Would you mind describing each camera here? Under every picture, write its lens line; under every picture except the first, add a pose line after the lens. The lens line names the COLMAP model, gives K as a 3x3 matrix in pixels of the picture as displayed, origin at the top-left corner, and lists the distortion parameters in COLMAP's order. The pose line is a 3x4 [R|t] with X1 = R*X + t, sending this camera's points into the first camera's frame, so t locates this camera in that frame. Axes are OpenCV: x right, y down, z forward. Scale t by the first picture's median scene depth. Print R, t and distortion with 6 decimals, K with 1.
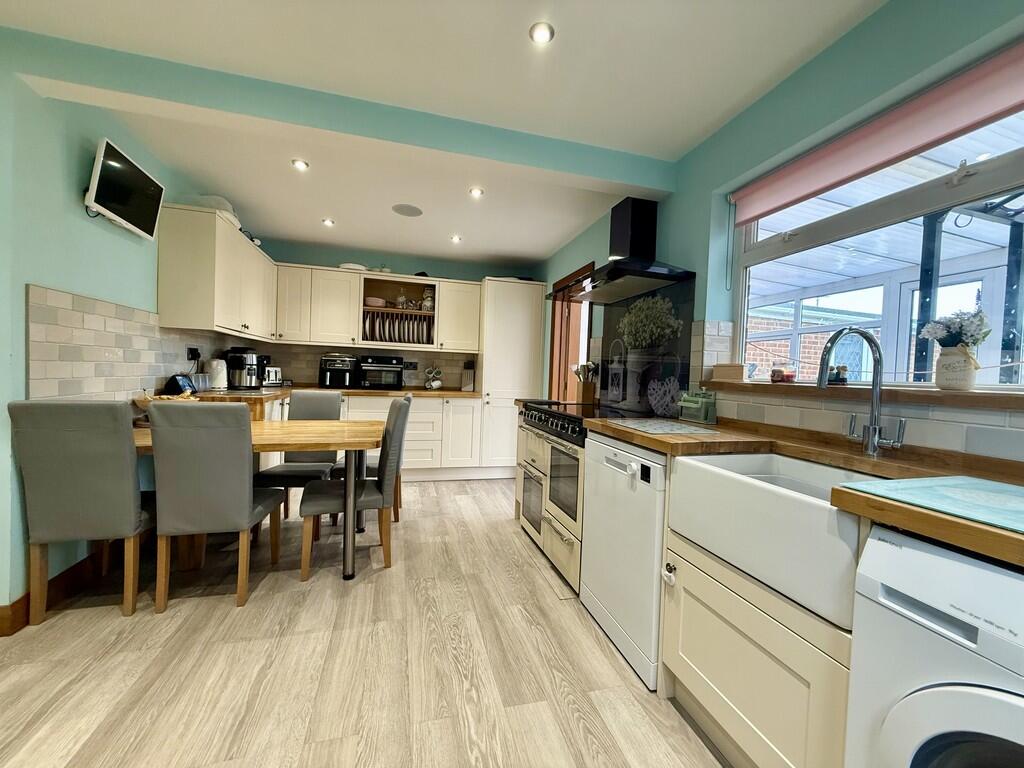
lens RADIAL K [[406.1, 0, 511.0], [0, 406.1, 386.7], [0, 0, 1]] dist [-0.001313, -0.000647]
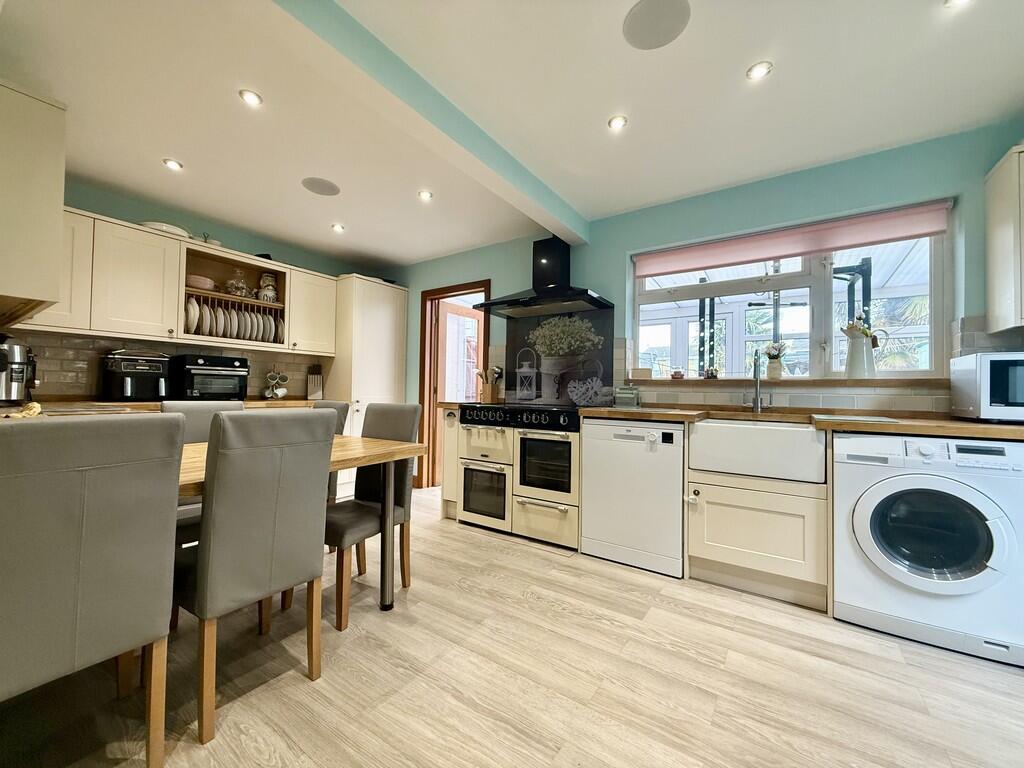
lens RADIAL K [[406.1, 0, 511.0], [0, 406.1, 386.7], [0, 0, 1]] dist [-0.001313, -0.000647]
pose [[0.761776, -0.017357, 0.647608, -0.648998], [0.032047, 0.999427, -0.010911, 0.011828], [-0.647048, 0.029066, 0.761895, 0.128725]]
